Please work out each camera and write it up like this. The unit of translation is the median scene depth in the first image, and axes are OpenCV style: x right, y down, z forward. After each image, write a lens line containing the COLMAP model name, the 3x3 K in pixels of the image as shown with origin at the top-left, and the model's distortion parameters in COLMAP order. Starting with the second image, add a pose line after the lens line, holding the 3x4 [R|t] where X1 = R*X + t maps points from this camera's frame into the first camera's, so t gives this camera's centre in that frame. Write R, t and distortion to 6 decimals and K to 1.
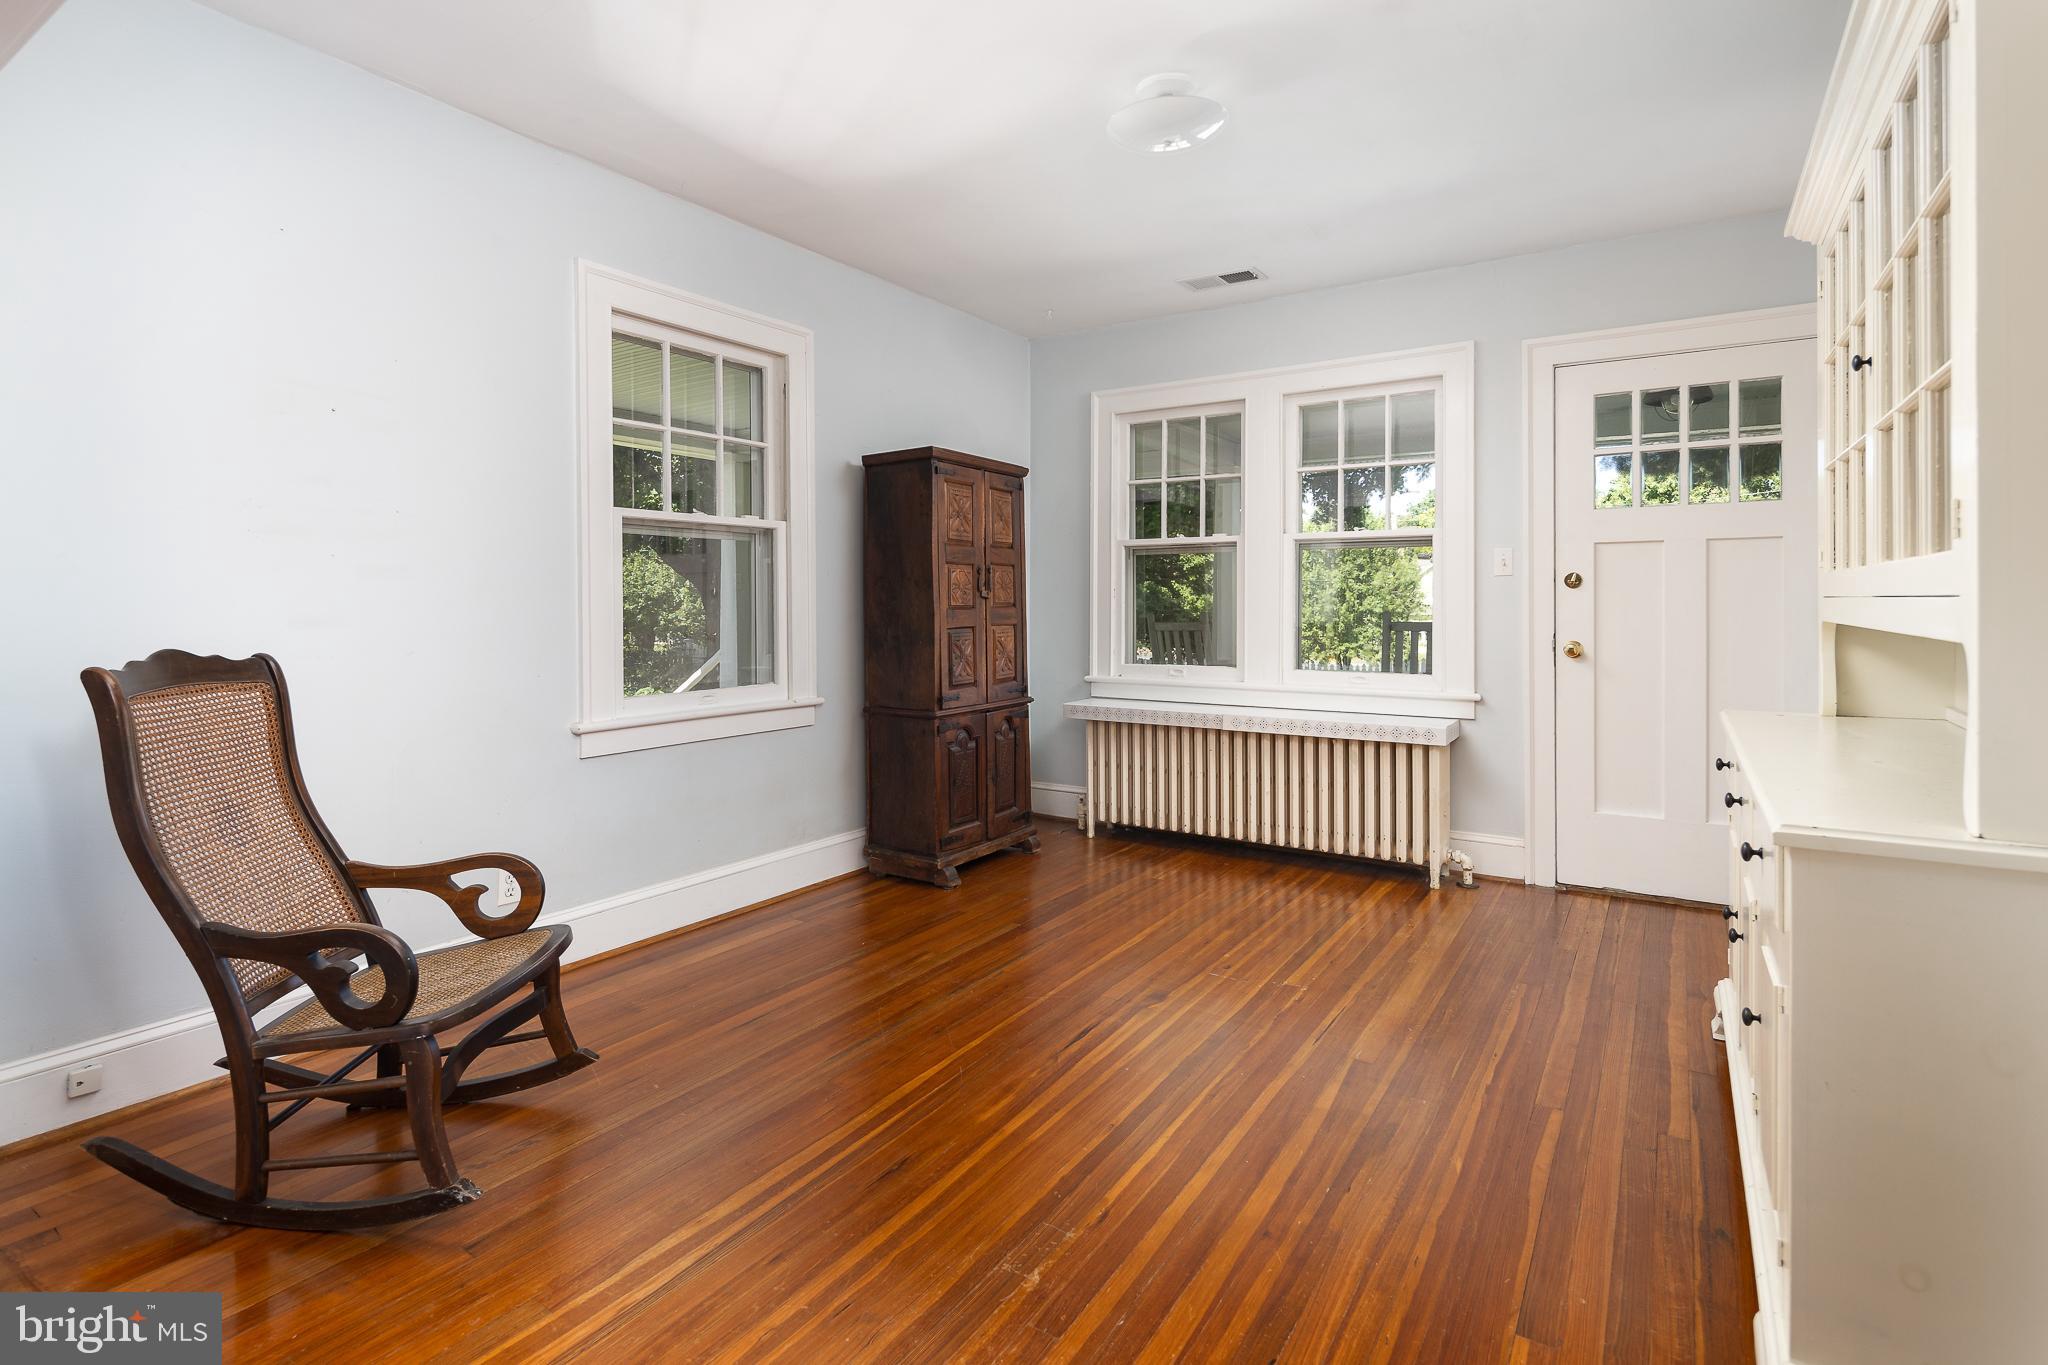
lens RADIAL K [[1000.7, 0, 1029.2], [0, 1000.7, 609.9], [0, 0, 1]] dist [-0.004097, -0.000046]
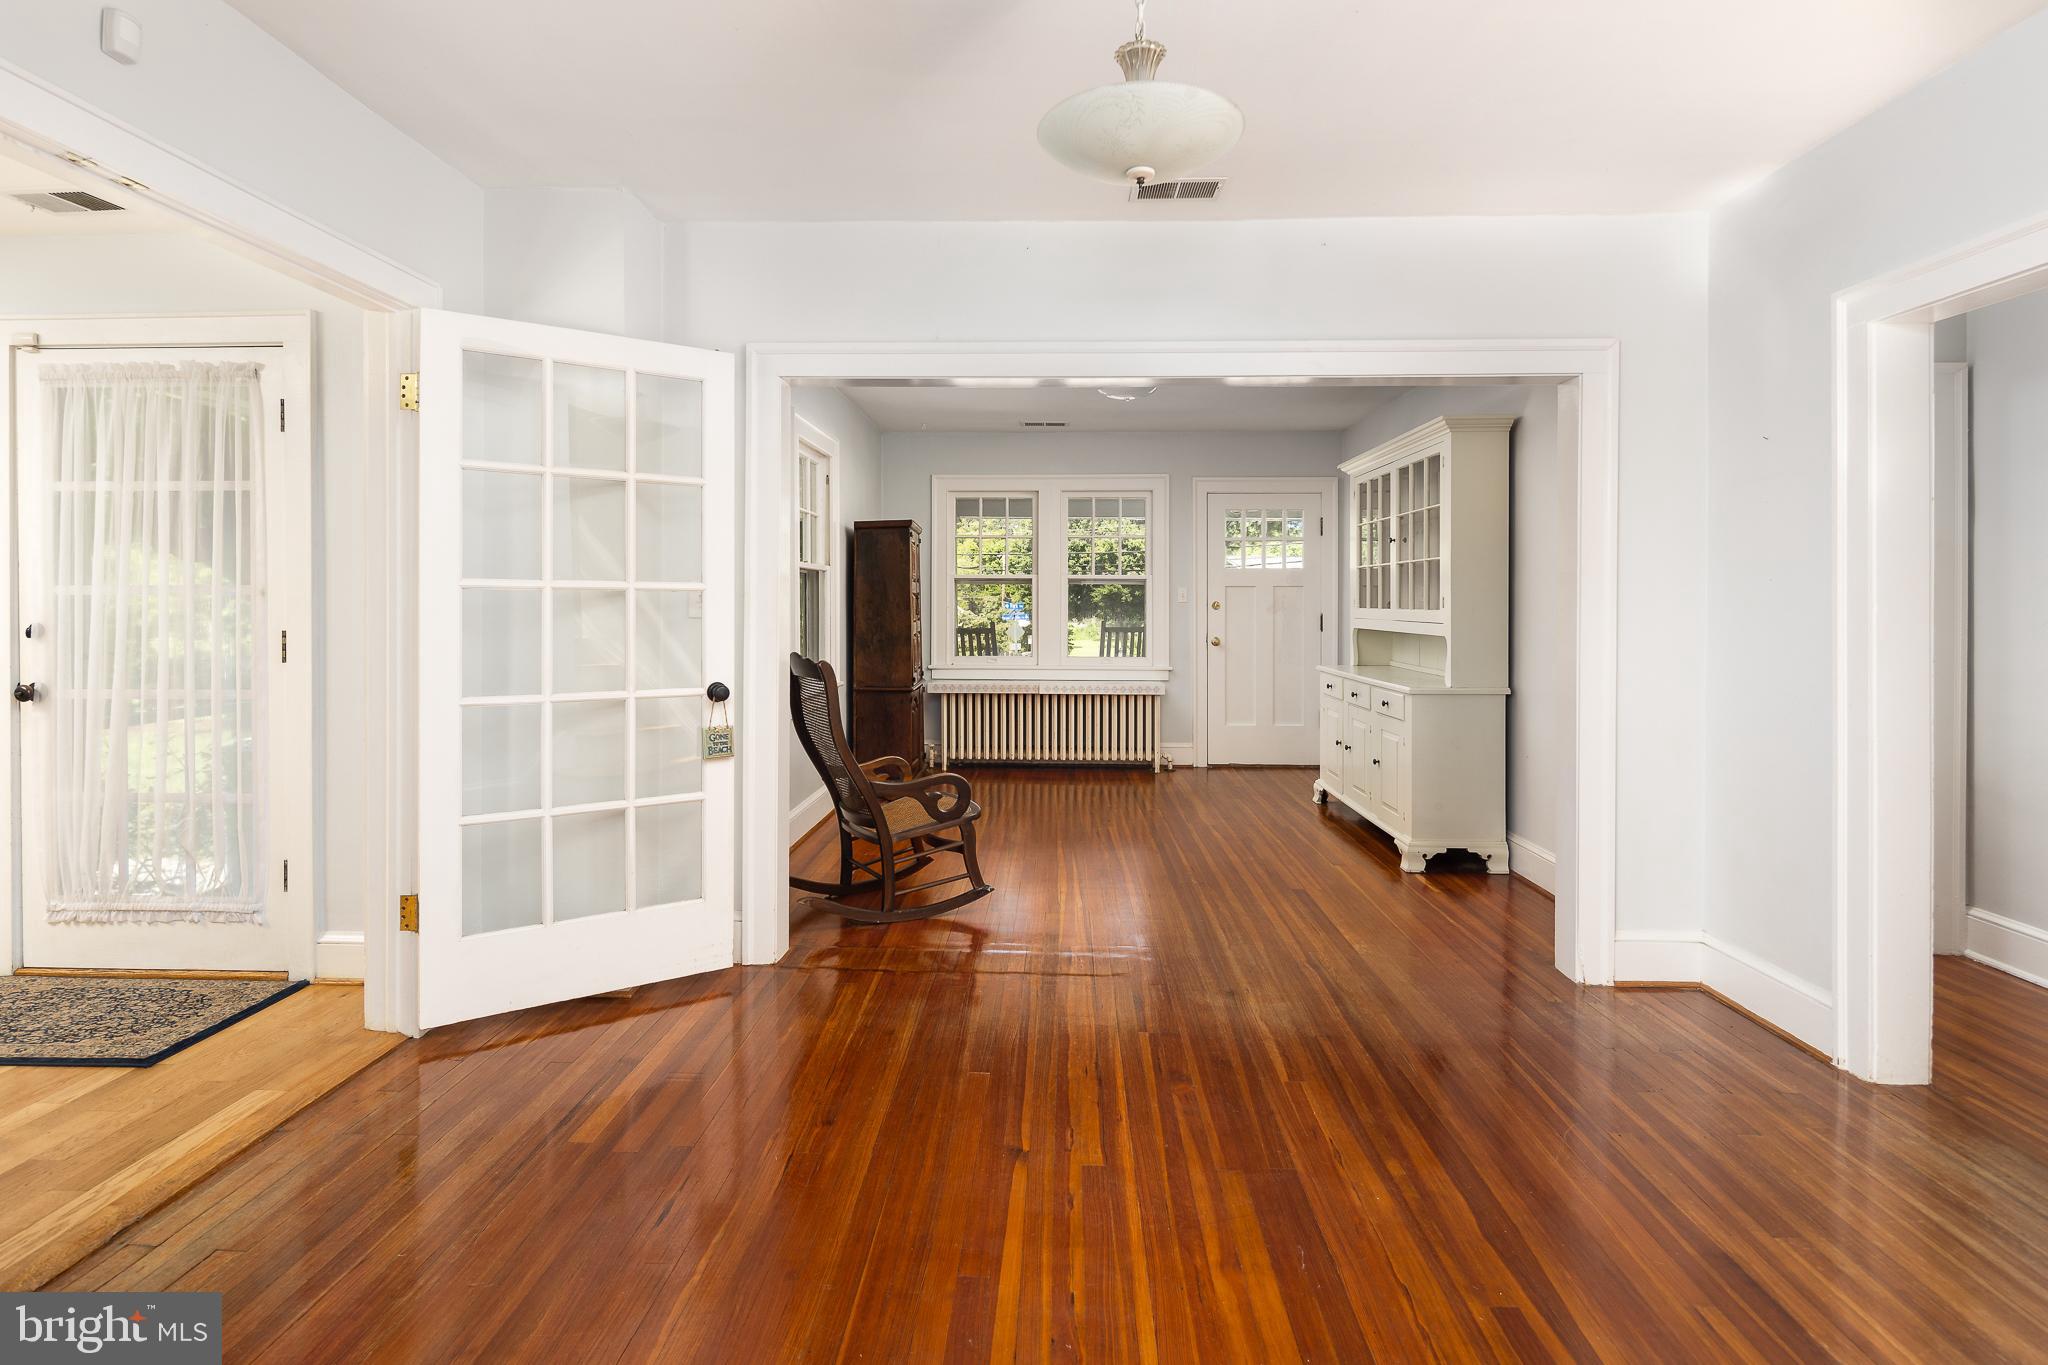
lens RADIAL K [[999.8, 0, 1024.7], [0, 999.8, 602.6], [0, 0, 1]] dist [-0.000570, -0.002833]
pose [[0.853443, 0.004796, 0.521164, -0.760132], [-0.002336, 0.999983, -0.005378, -0.024121], [-0.521181, 0.003372, 0.853440, -0.442169]]
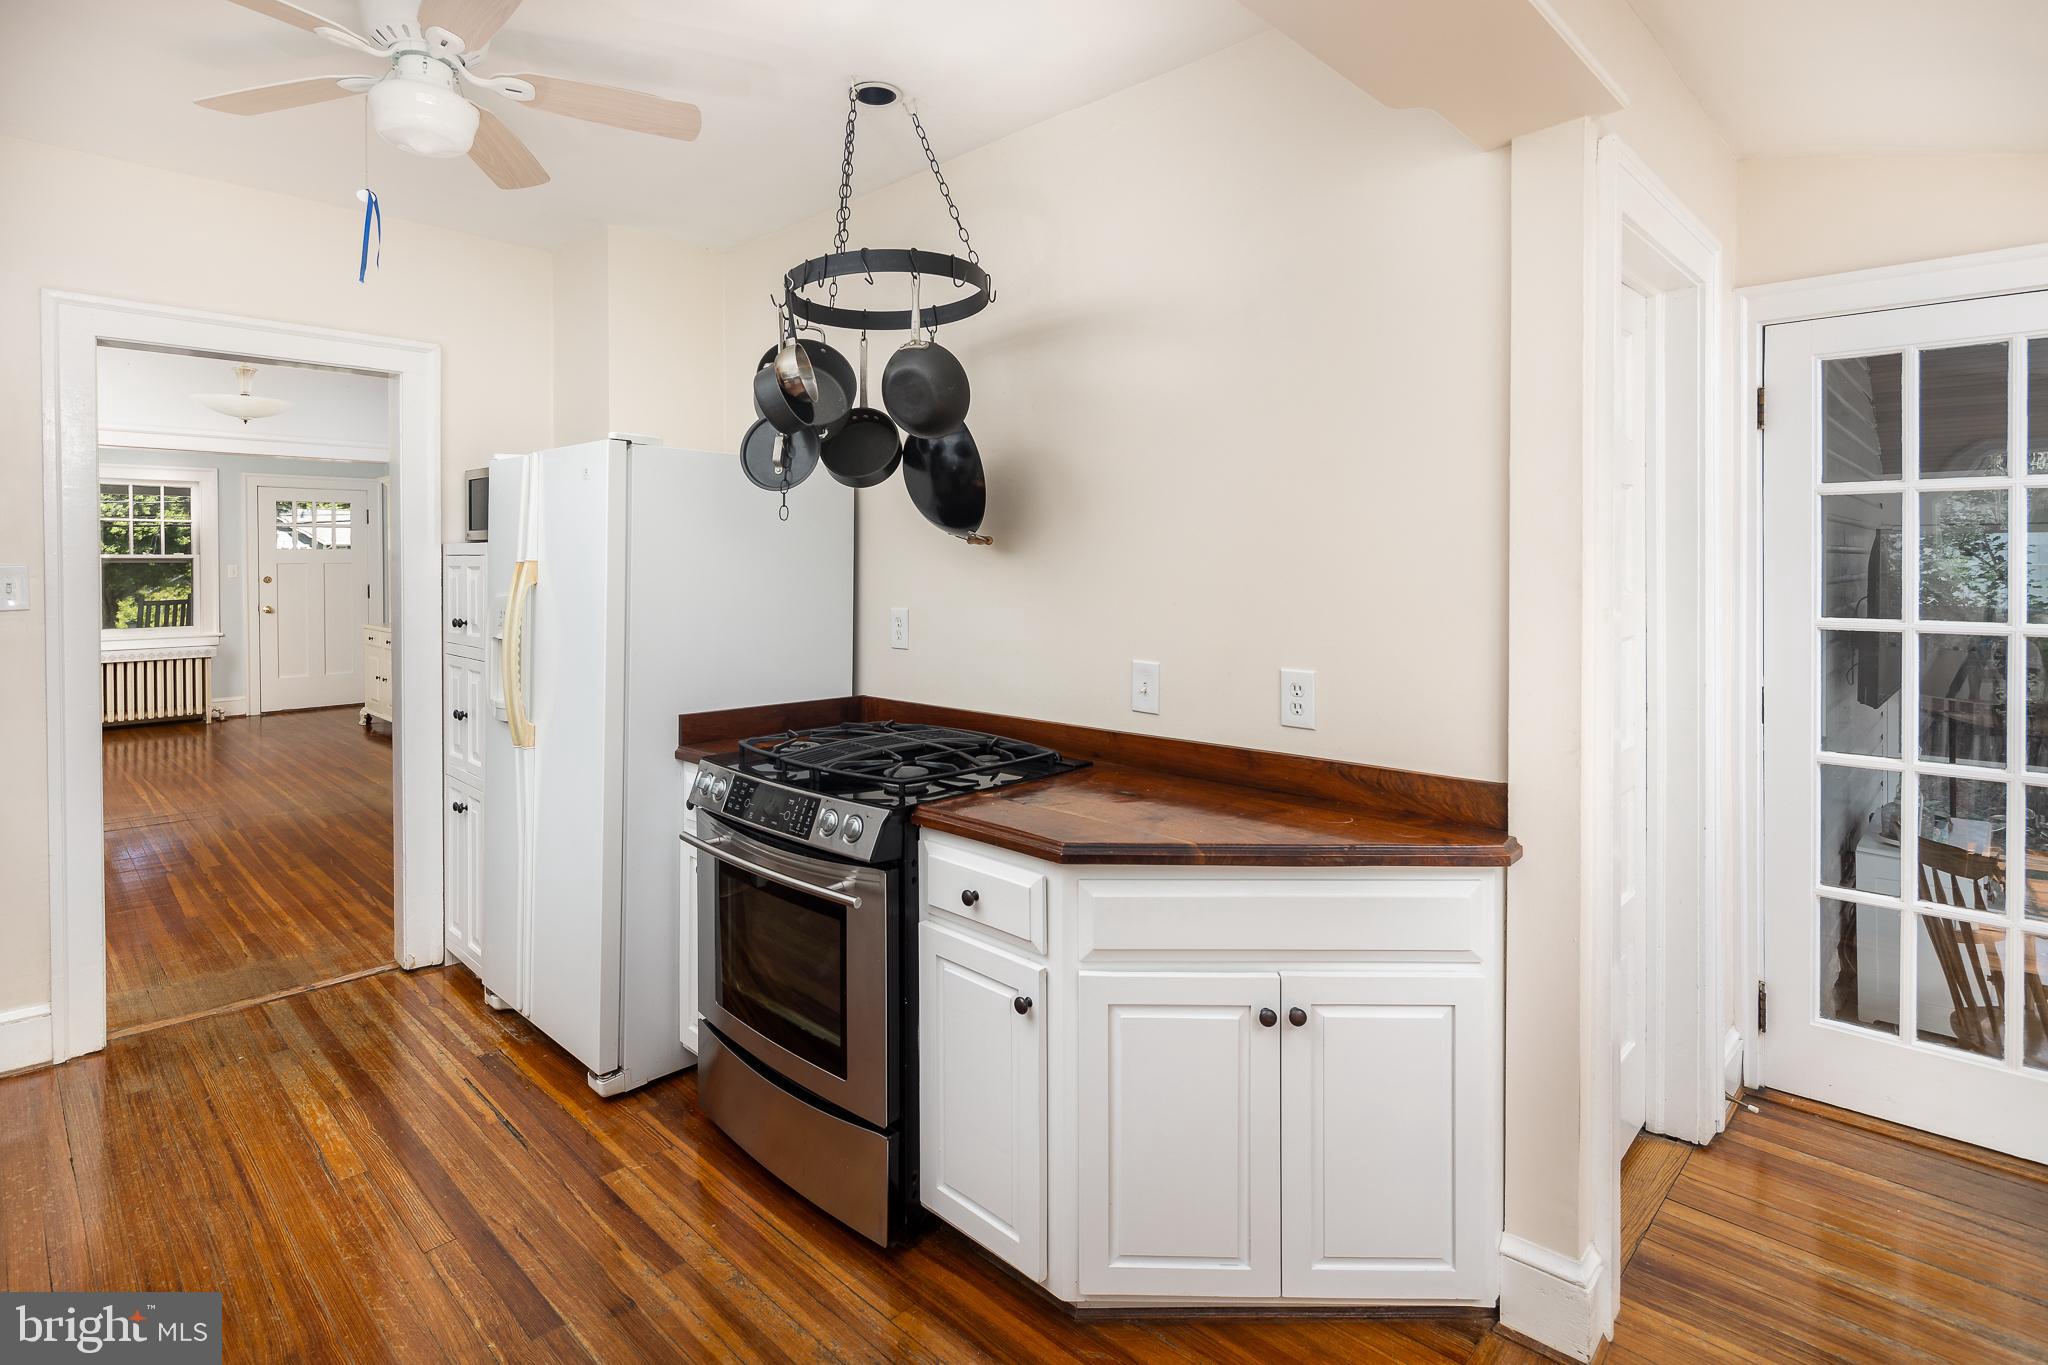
lens RADIAL K [[999.8, 0, 1019.2], [0, 999.8, 556.7], [0, 0, 1]] dist [-0.000570, -0.002833]
pose [[0.173960, -0.005653, 0.984737, -1.407316], [0.010164, 0.999941, 0.003944, -0.072749], [-0.984700, 0.009323, 0.174007, -1.099589]]
